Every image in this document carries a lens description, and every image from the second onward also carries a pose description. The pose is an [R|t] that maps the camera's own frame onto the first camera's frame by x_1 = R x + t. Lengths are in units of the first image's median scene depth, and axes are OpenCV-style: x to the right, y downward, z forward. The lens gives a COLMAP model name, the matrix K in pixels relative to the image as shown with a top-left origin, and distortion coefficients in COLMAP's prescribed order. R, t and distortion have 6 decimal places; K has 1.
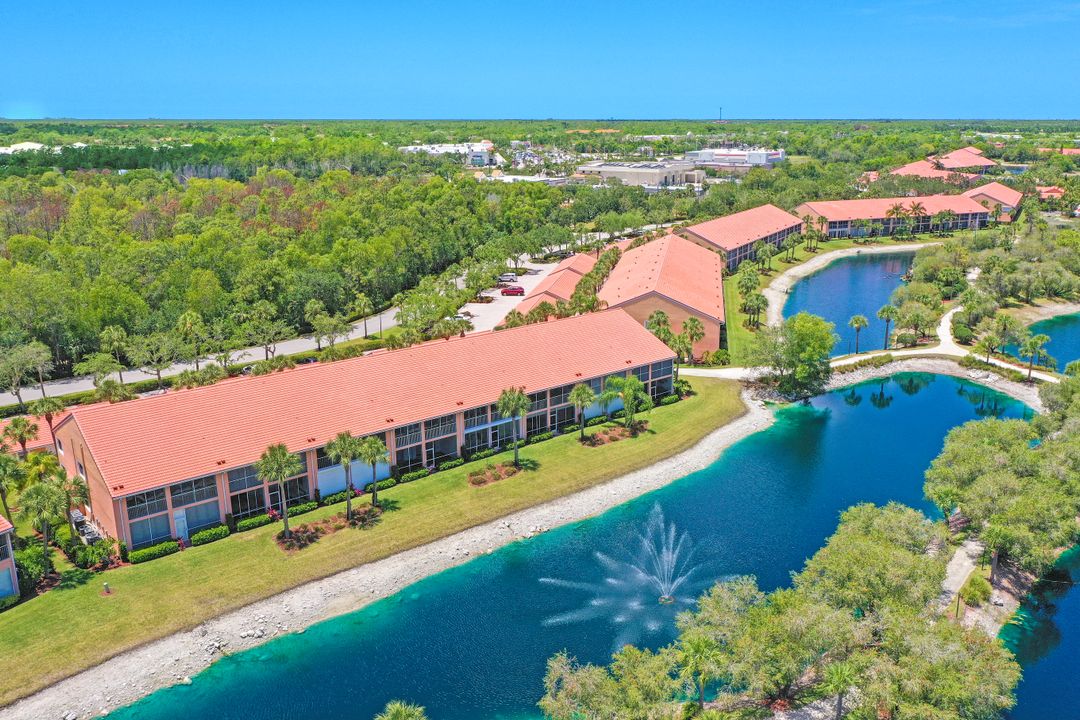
lens RADIAL K [[906.9, 0, 540.0], [0, 906.9, 360.0], [0, 0, 1]] dist [-0.003672, -0.000577]
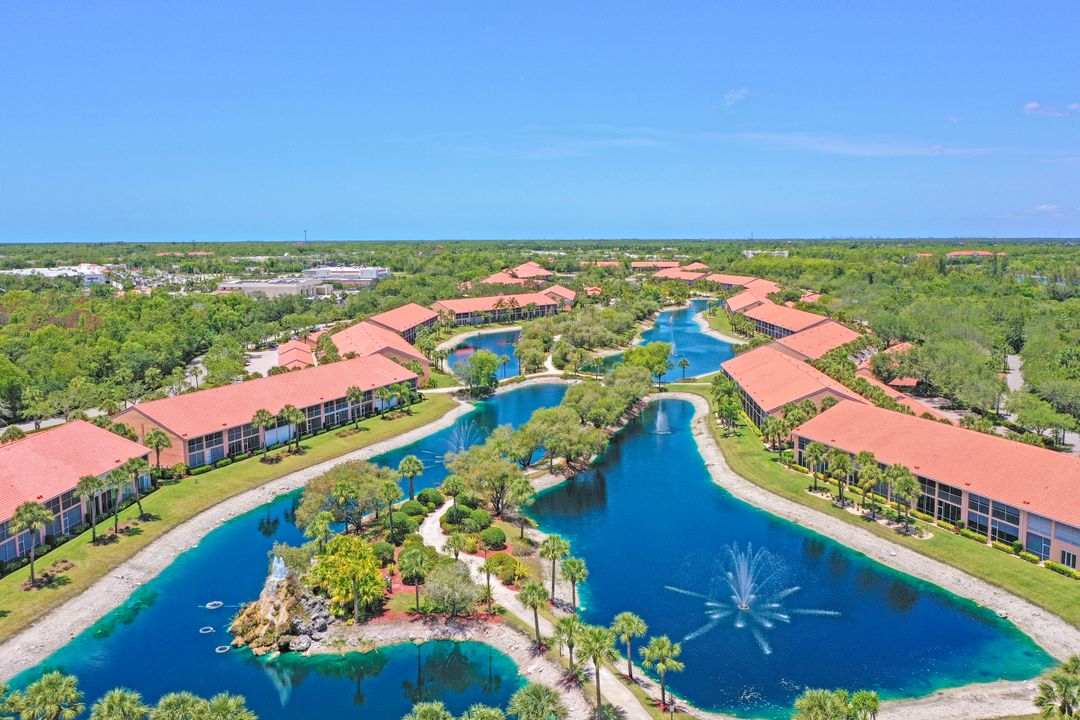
lens RADIAL K [[906.9, 0, 540.0], [0, 906.9, 360.0], [0, 0, 1]] dist [-0.003672, -0.000577]
pose [[0.900164, -0.062431, 0.431054, -0.165322], [0.117306, 0.987855, -0.101893, 0.072738], [-0.419458, 0.142286, 0.896554, -0.282893]]
